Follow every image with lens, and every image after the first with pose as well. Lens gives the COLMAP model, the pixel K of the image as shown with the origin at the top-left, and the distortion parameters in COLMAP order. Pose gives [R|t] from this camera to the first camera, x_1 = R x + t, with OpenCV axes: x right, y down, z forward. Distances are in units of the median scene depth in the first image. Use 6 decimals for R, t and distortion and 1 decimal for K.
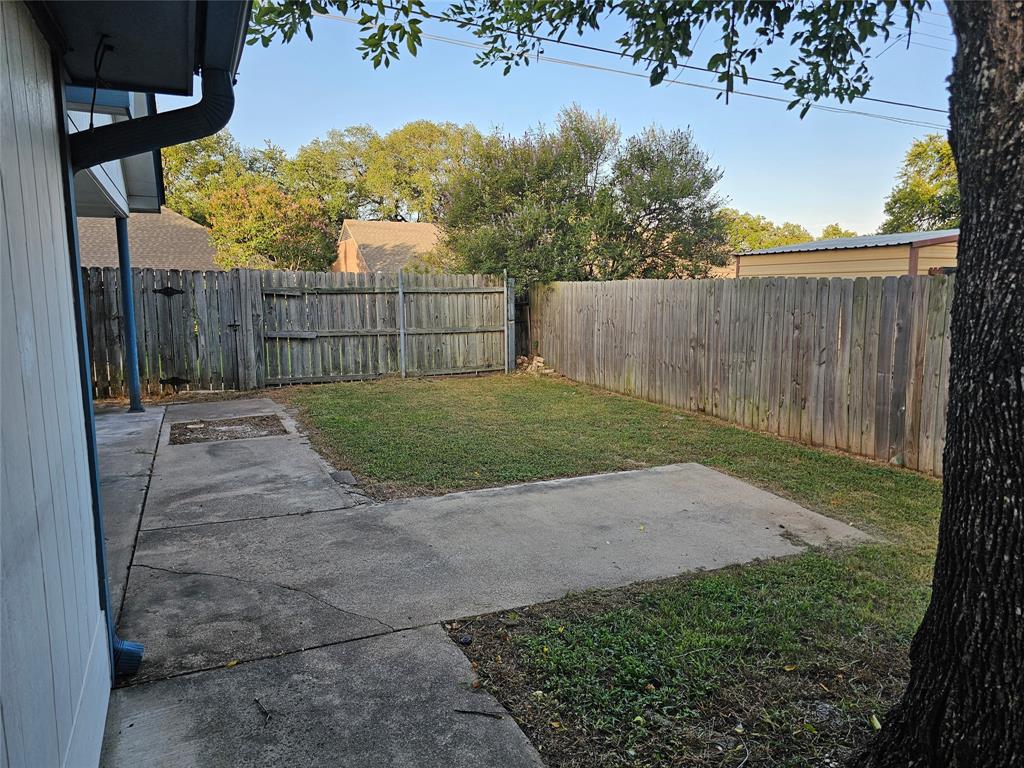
lens RADIAL K [[680.1, 0, 512.0], [0, 680.1, 384.0], [0, 0, 1]] dist [0.038287, -0.041638]
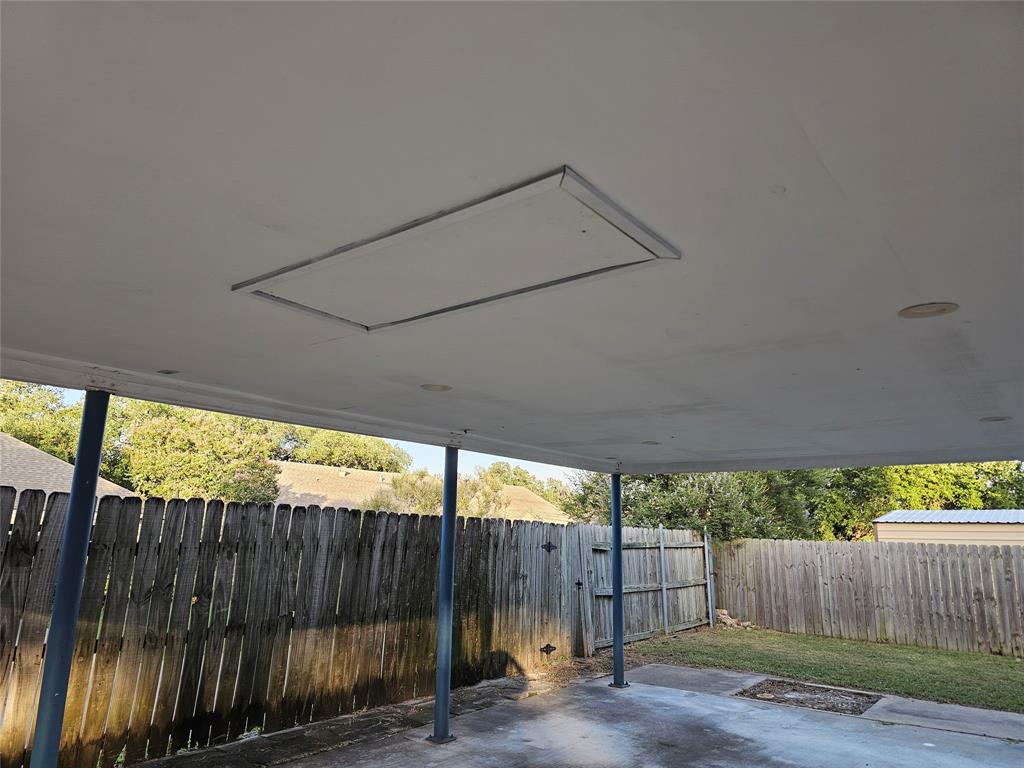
lens RADIAL K [[680.1, 0, 512.0], [0, 680.1, 384.0], [0, 0, 1]] dist [0.038287, -0.041638]
pose [[0.892028, 0.117182, 0.436525, -0.923199], [0.037002, 0.943632, -0.328923, -0.038696], [-0.450463, 0.309561, 0.837410, 0.170000]]
